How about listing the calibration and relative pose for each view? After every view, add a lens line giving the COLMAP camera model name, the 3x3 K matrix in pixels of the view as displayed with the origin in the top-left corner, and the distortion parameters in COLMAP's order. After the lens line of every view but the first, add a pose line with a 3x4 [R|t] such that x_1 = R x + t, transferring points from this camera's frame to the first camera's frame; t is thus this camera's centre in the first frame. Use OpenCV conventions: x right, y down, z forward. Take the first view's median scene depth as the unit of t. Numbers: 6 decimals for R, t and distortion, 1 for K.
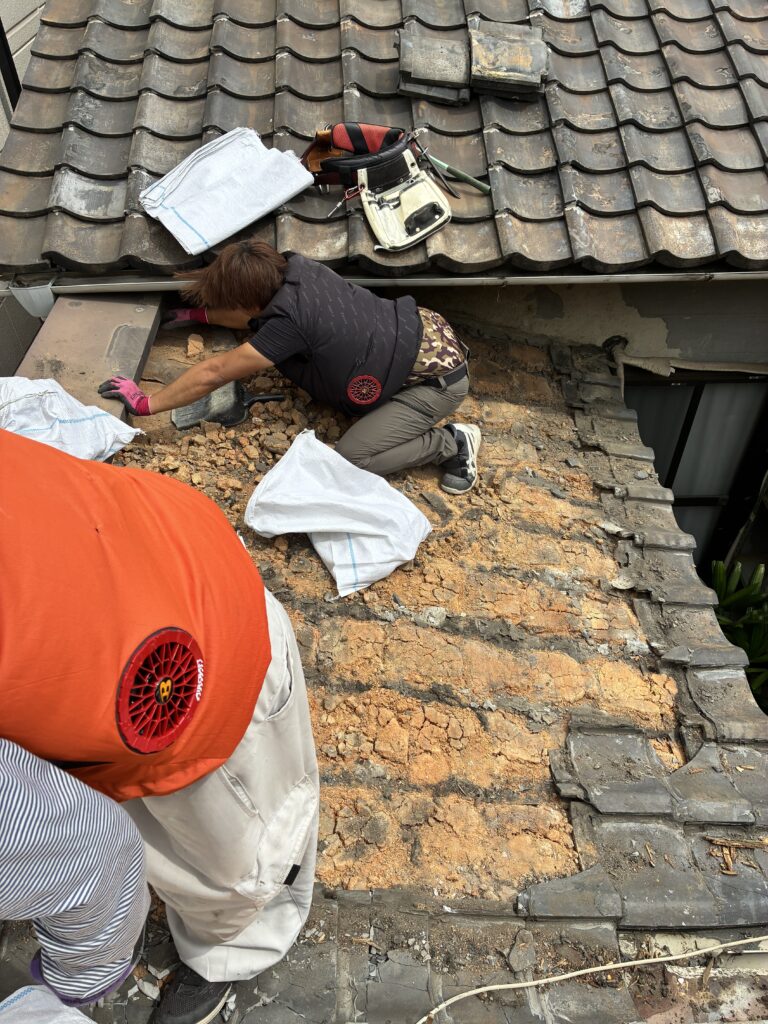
lens RADIAL K [[833.7, 0, 384.0], [0, 833.7, 512.0], [0, 0, 1]] dist [0.037024, -0.000434]
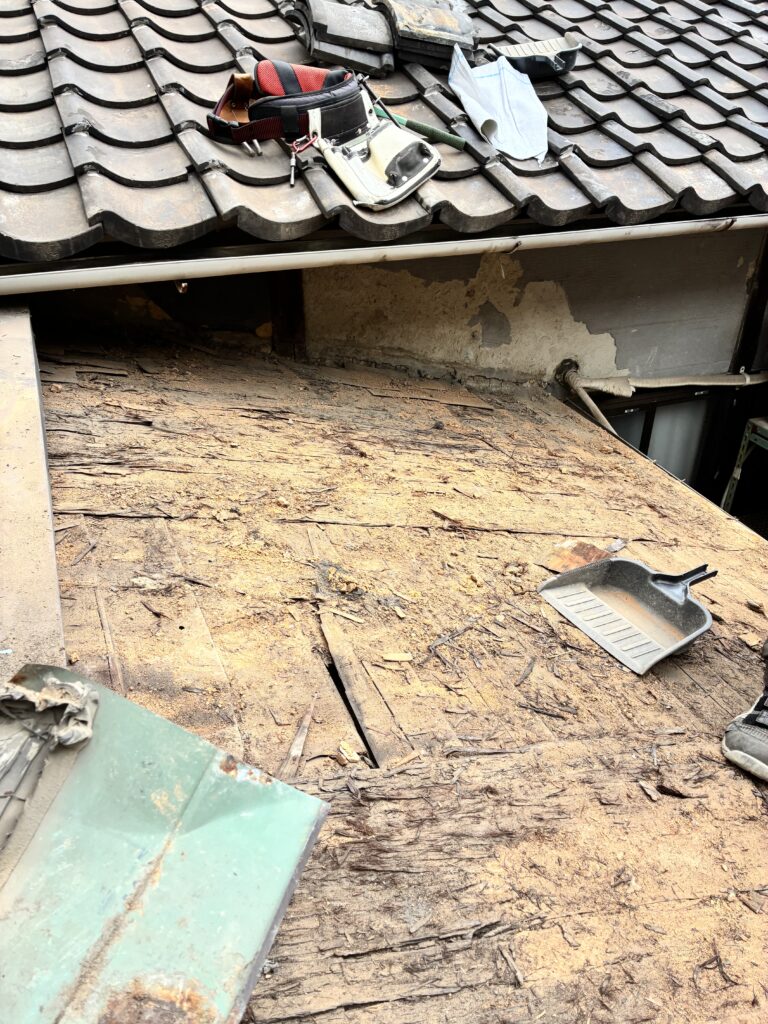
lens RADIAL K [[833.7, 0, 384.0], [0, 833.7, 512.0], [0, 0, 1]] dist [0.037024, -0.000434]
pose [[0.937185, -0.161747, 0.309068, -0.247439], [0.228249, 0.954348, -0.192671, 0.080209], [-0.263794, 0.251113, 0.931319, 0.381674]]
